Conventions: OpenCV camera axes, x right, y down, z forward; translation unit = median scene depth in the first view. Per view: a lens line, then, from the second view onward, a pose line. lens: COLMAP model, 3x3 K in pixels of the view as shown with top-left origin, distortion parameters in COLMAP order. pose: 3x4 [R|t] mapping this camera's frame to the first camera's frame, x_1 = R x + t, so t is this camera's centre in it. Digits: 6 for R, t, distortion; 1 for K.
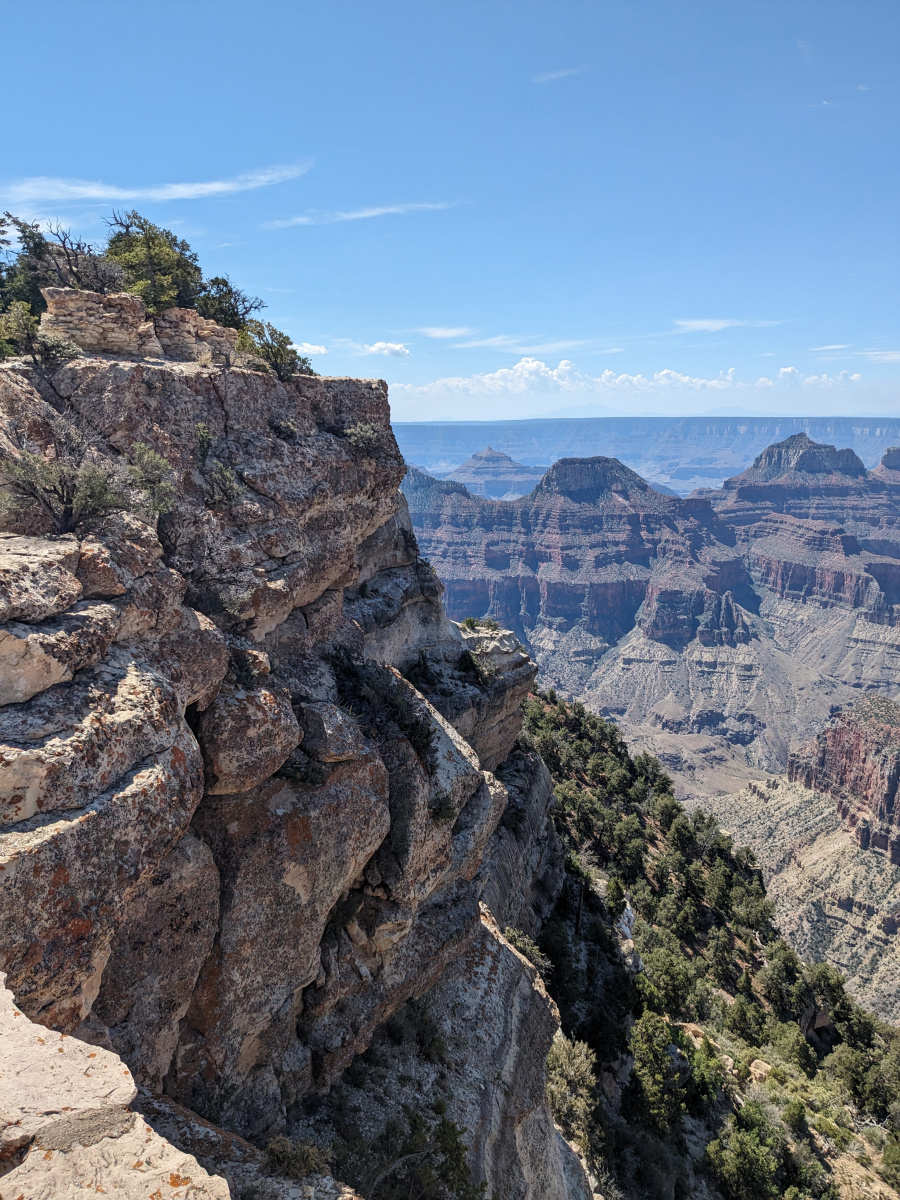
lens RADIAL K [[1012.5, 0, 453.1], [0, 1012.5, 592.1], [0, 0, 1]] dist [0.054005, -0.064080]
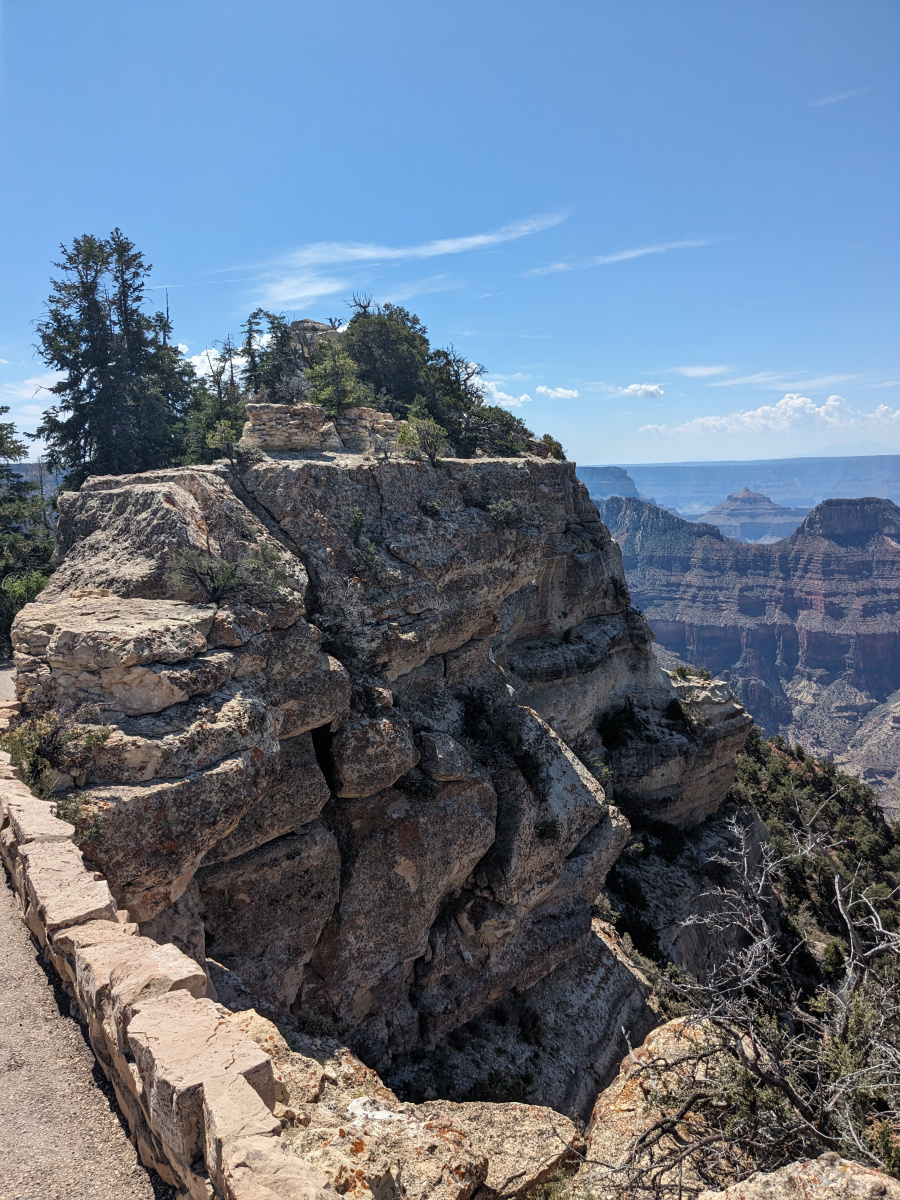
lens RADIAL K [[1012.5, 0, 445.5], [0, 1012.5, 611.1], [0, 0, 1]] dist [0.054005, -0.064080]
pose [[0.968851, 0.024645, -0.246414, 0.174711], [-0.030294, 0.999357, -0.019160, -0.015402], [0.245783, 0.026028, 0.968975, -0.194131]]
